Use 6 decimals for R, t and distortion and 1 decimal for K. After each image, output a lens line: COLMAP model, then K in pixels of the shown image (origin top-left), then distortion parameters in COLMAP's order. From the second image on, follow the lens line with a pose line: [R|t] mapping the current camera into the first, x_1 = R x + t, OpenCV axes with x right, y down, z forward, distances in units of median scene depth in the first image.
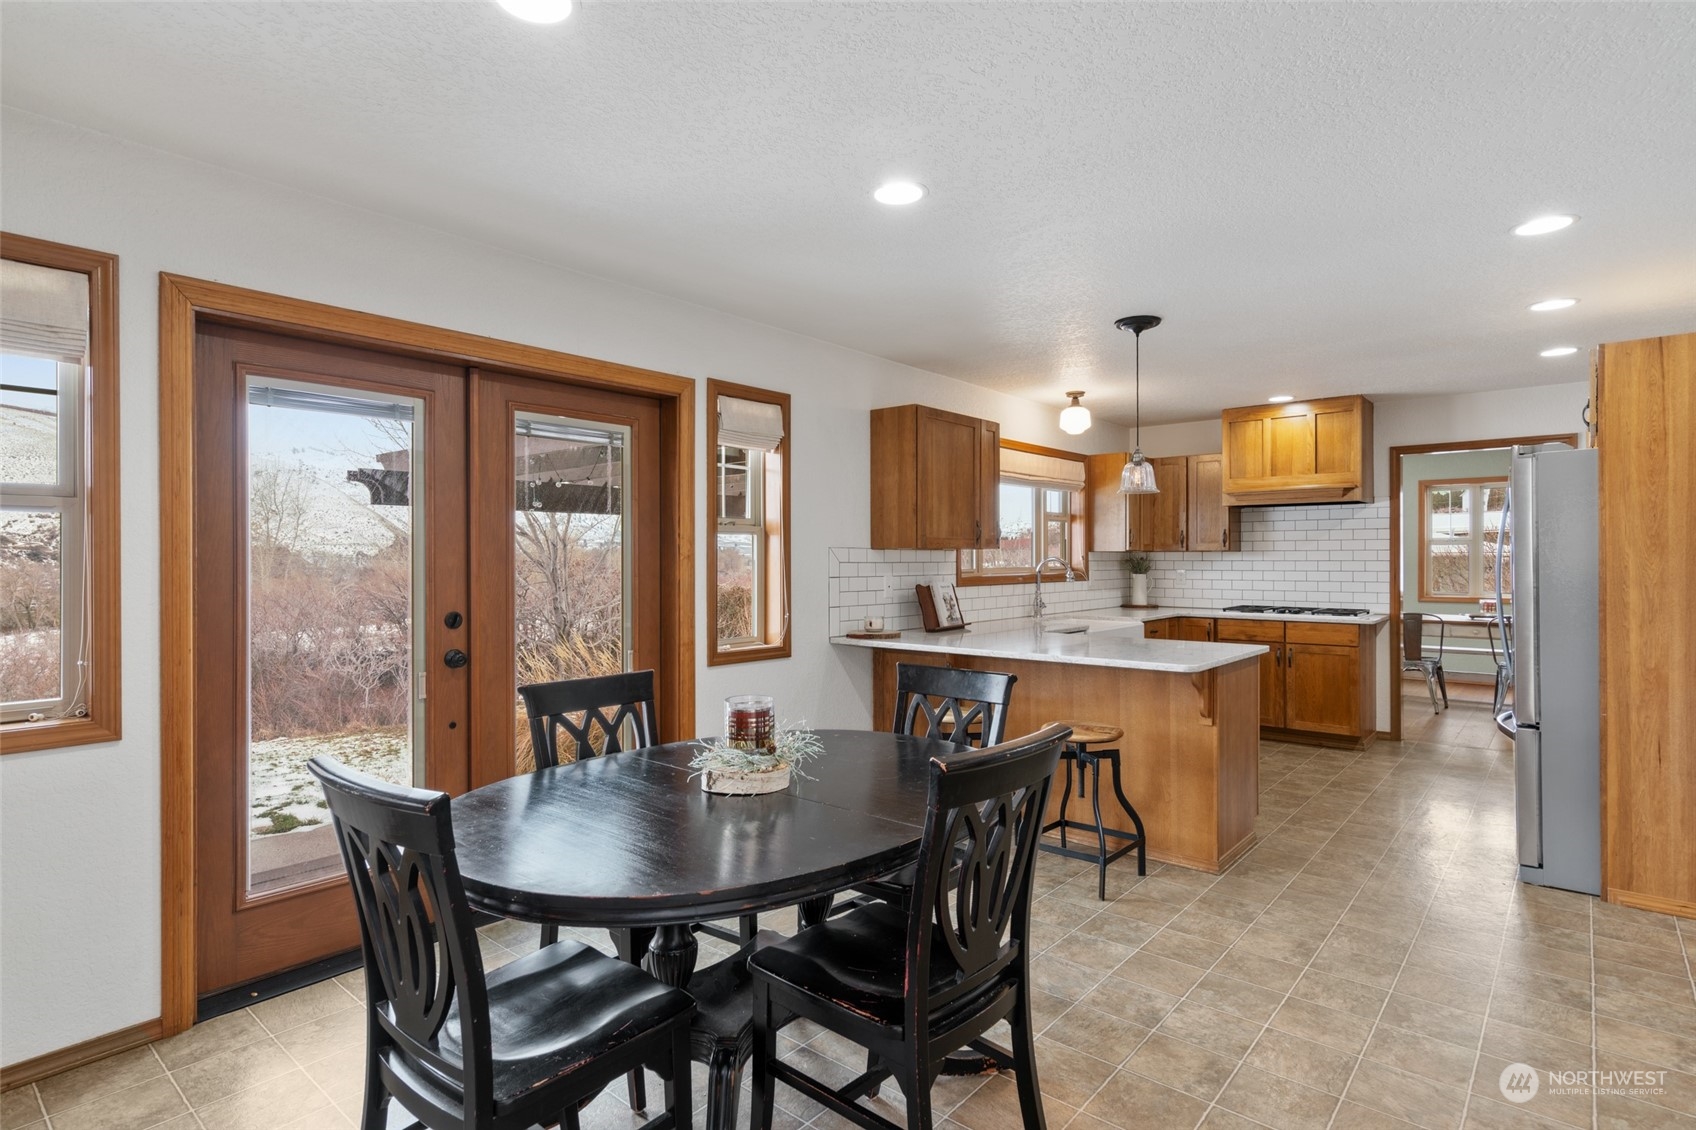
lens RADIAL K [[855.6, 0, 849.5], [0, 855.6, 558.9], [0, 0, 1]] dist [0.010583, 0.000032]
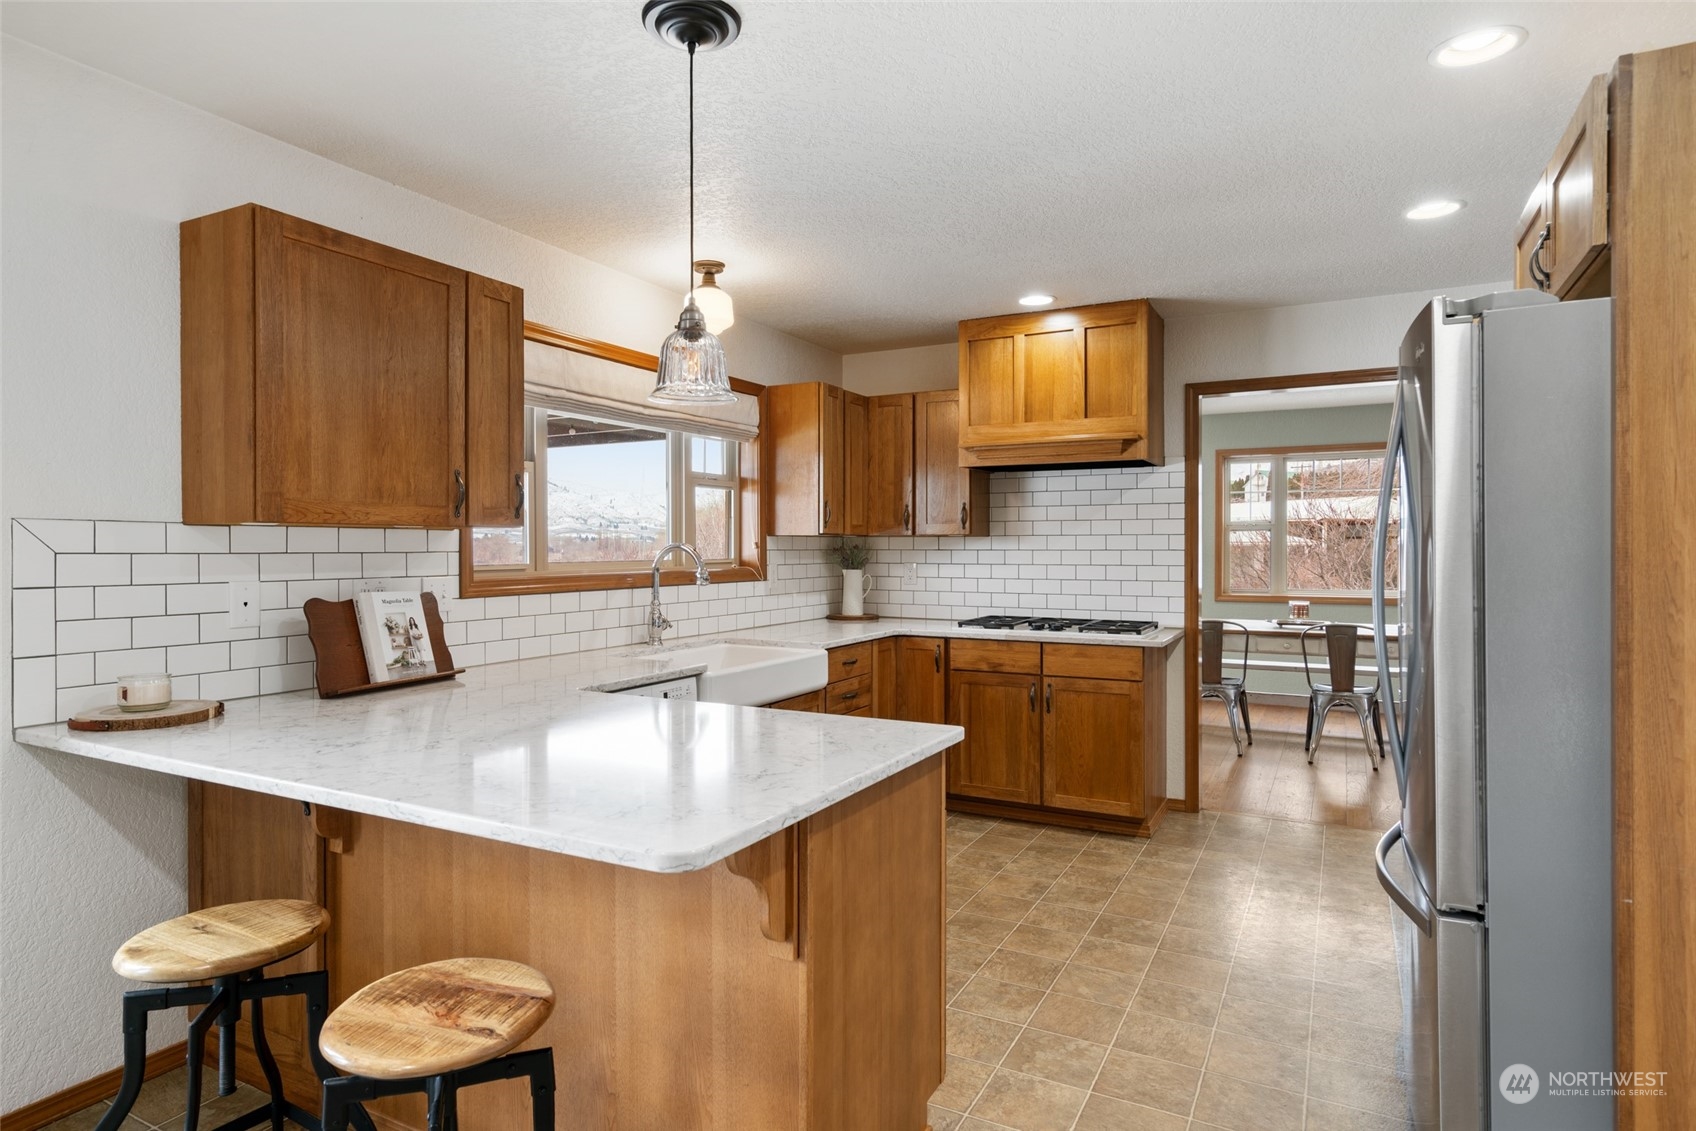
lens RADIAL K [[926.2, 0, 842.0], [0, 926.2, 548.9], [0, 0, 1]] dist [0.000556, 0.002206]
pose [[0.977956, 0.001115, 0.208810, 0.210201], [-0.001454, 0.999998, 0.001471, 0.000555], [-0.208808, -0.001742, 0.977955, 0.339833]]
